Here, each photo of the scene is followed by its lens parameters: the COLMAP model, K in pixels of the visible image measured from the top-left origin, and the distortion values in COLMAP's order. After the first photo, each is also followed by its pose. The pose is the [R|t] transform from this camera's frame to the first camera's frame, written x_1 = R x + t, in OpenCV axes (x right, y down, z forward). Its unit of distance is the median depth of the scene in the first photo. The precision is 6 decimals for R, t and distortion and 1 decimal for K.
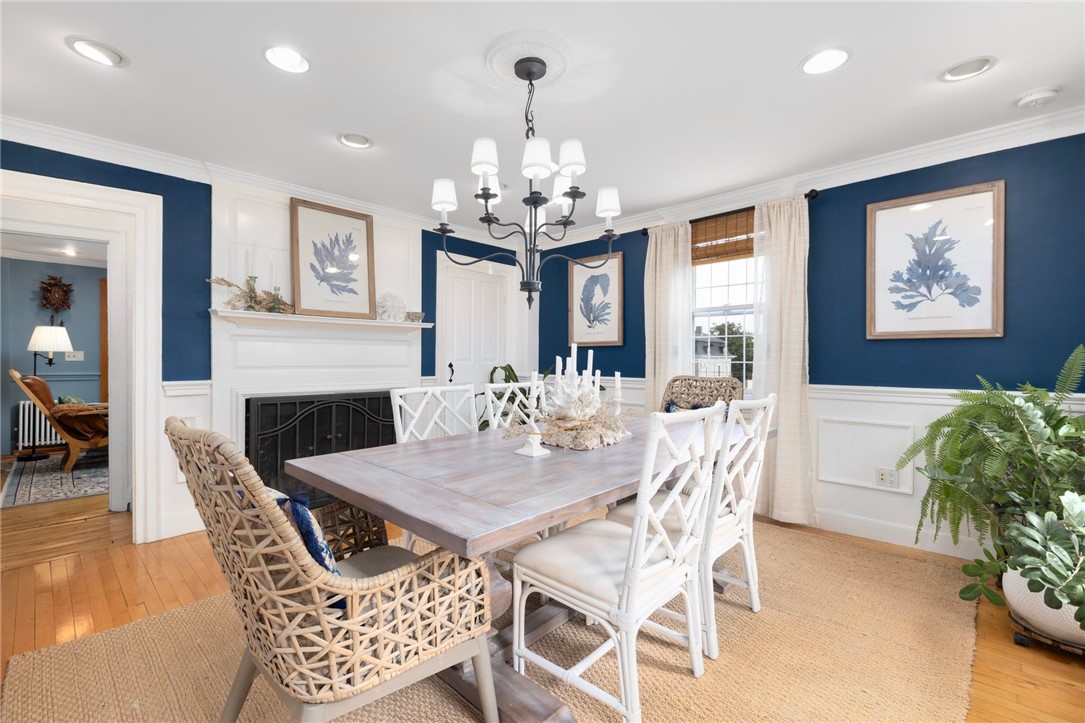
lens RADIAL K [[478.9, 0, 537.7], [0, 478.9, 359.3], [0, 0, 1]] dist [0.004069, 0.000497]
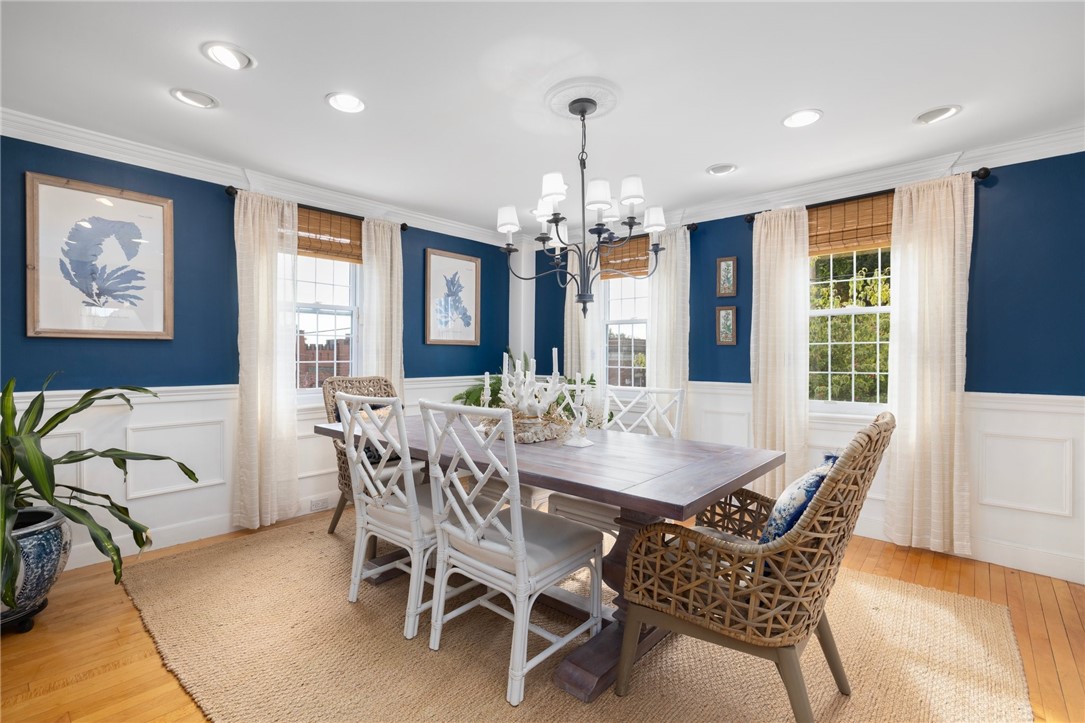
lens RADIAL K [[478.9, 0, 538.2], [0, 478.9, 357.4], [0, 0, 1]] dist [0.004069, 0.000497]
pose [[-0.017493, -0.000451, 0.999847, -0.584216], [0.006220, 0.999981, 0.000560, -0.000957], [-0.999828, 0.006229, -0.017490, 0.576028]]
